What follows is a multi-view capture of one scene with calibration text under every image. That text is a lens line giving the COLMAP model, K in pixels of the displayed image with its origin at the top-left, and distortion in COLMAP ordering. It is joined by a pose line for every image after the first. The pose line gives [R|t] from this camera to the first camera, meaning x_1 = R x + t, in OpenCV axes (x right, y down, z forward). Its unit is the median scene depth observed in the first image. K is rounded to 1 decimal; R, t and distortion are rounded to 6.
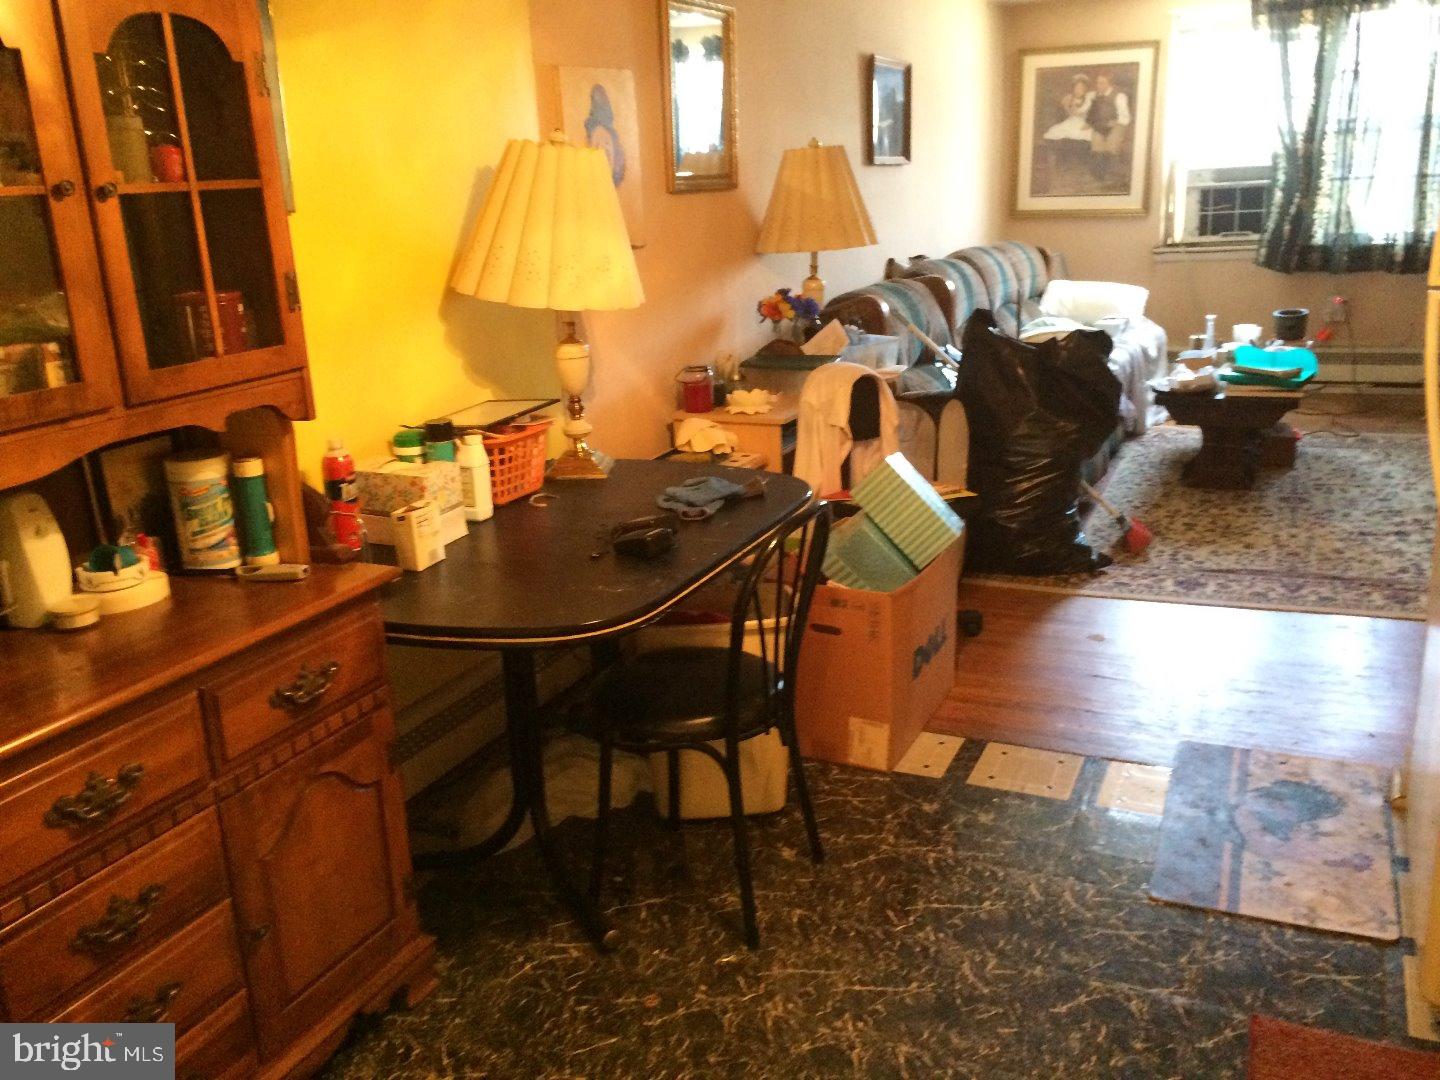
lens RADIAL K [[1243.2, 0, 701.1], [0, 1243.2, 541.8], [0, 0, 1]] dist [0.072144, -0.097556]
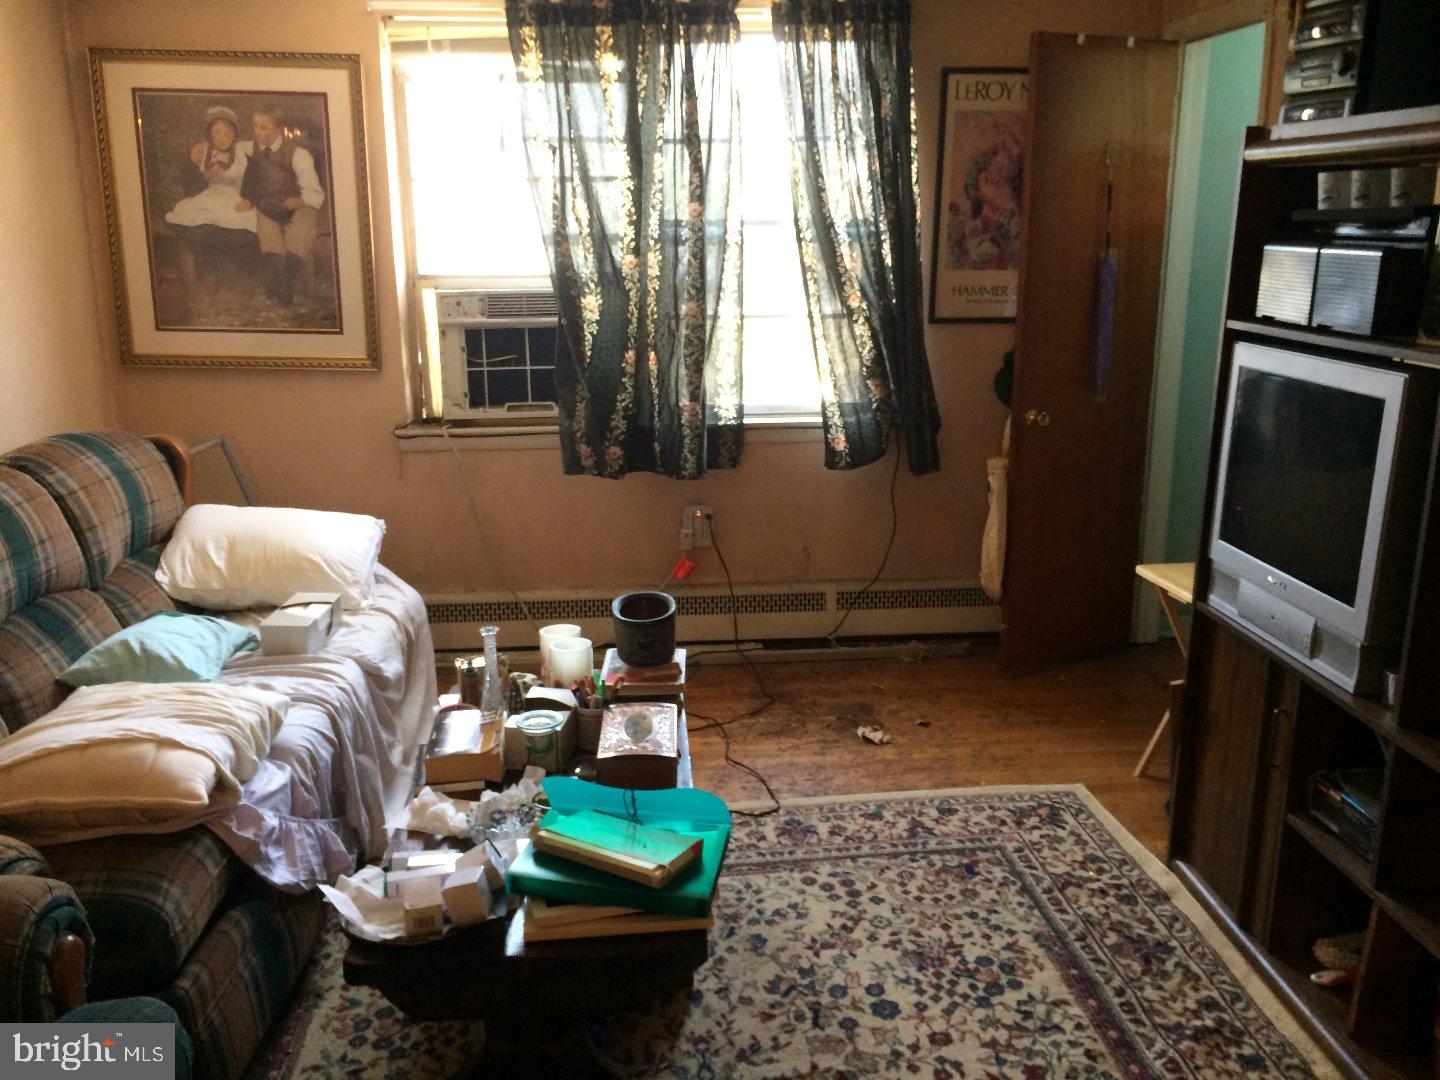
lens RADIAL K [[1243.2, 0, 701.1], [0, 1243.2, 541.8], [0, 0, 1]] dist [0.072144, -0.097556]
pose [[0.871698, -0.076029, 0.484109, 0.215098], [0.104803, 0.993958, -0.032609, -0.157996], [-0.478705, 0.079161, 0.874400, 0.473744]]
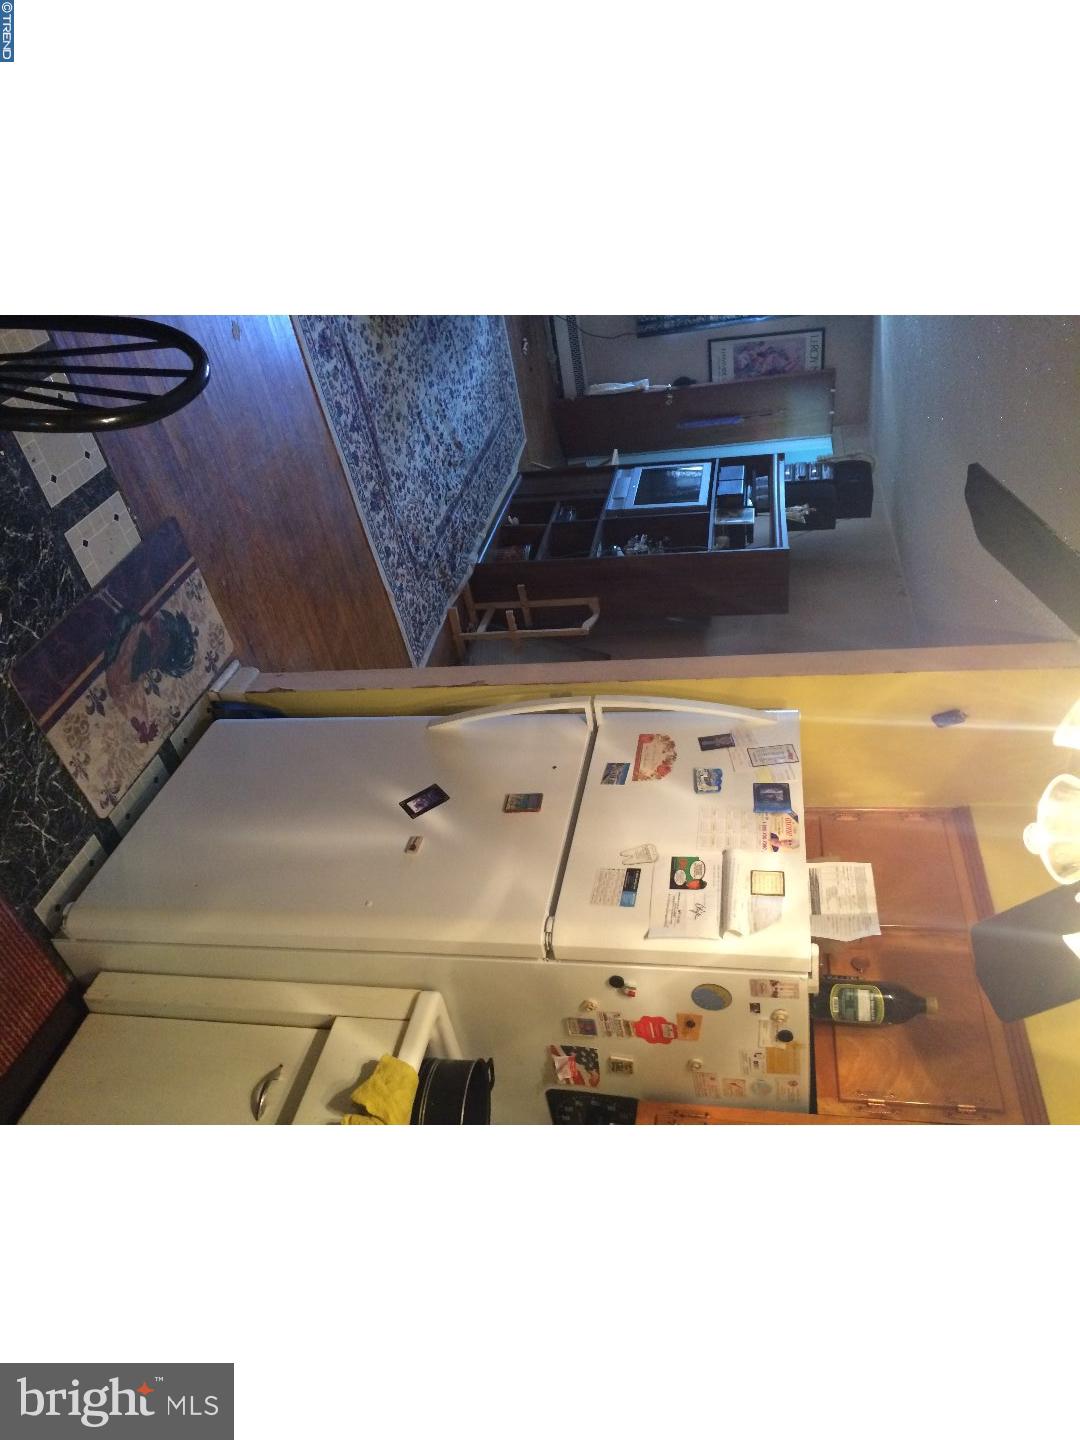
lens RADIAL K [[928.6, 0, 540.0], [0, 928.6, 720.0], [0, 0, 1]] dist [0.080067, -0.116548]
pose [[0.170083, 0.449800, 0.876785, -0.083225], [-0.966650, 0.249030, 0.059761, -0.066205], [-0.191465, -0.857709, 0.477155, 0.182957]]
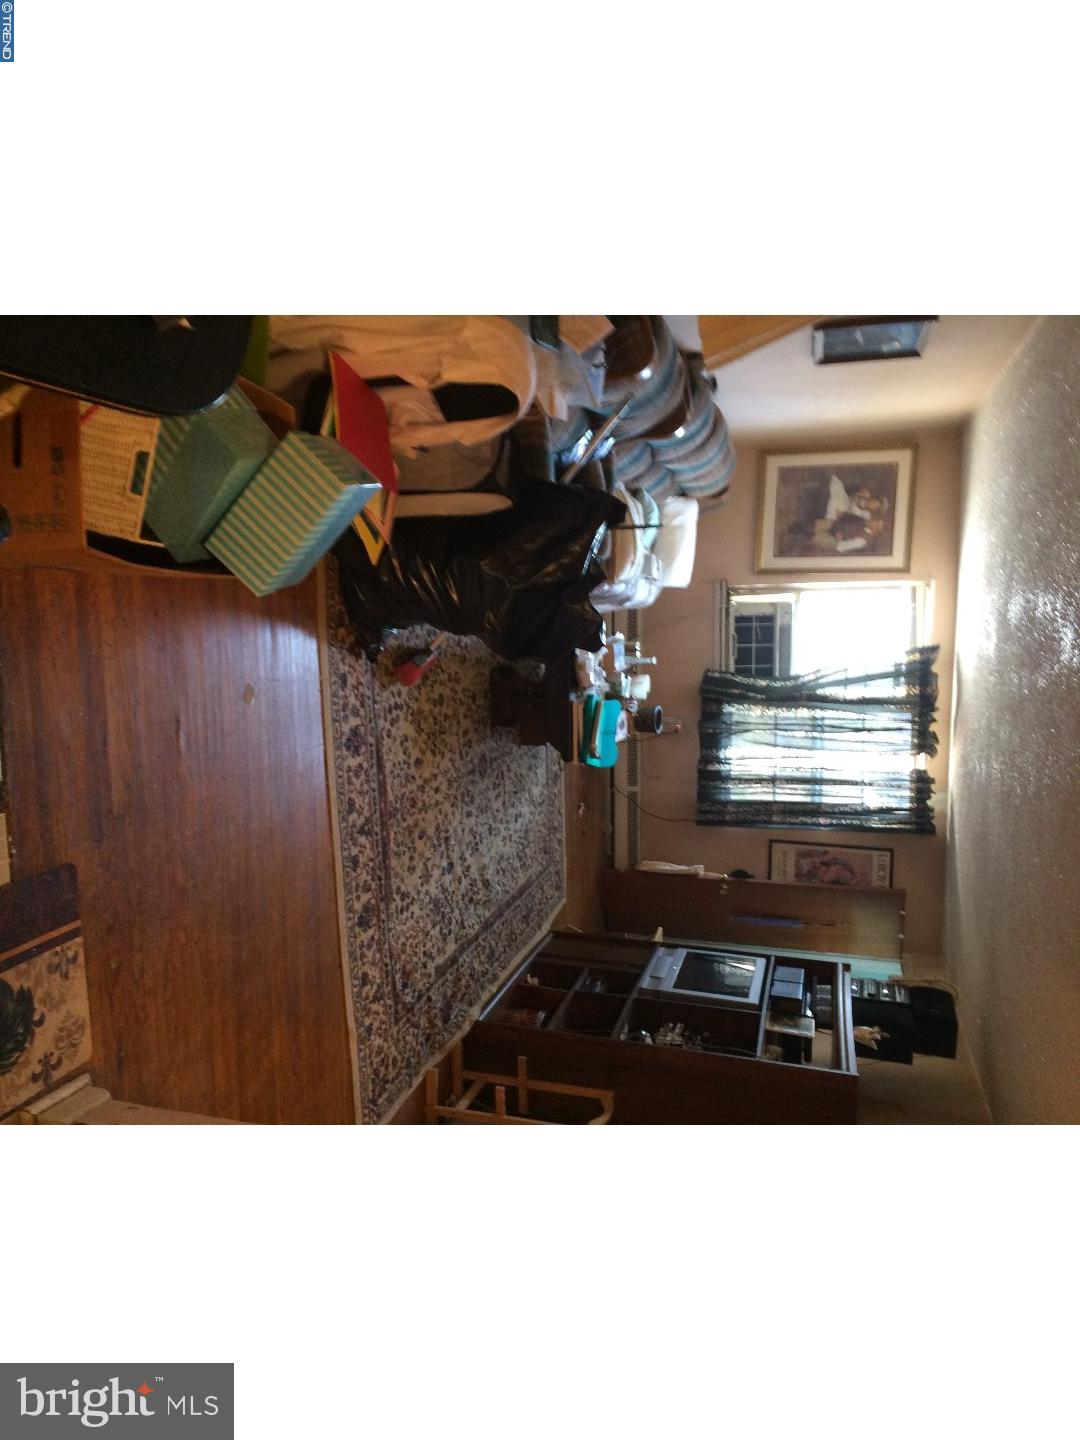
lens RADIAL K [[928.6, 0, 540.0], [0, 928.6, 720.0], [0, 0, 1]] dist [0.080067, -0.116548]
pose [[0.086330, 0.839706, 0.536134, -0.003192], [-0.995888, 0.087569, 0.023208, -0.077112], [-0.027461, -0.535934, 0.843813, 0.229679]]
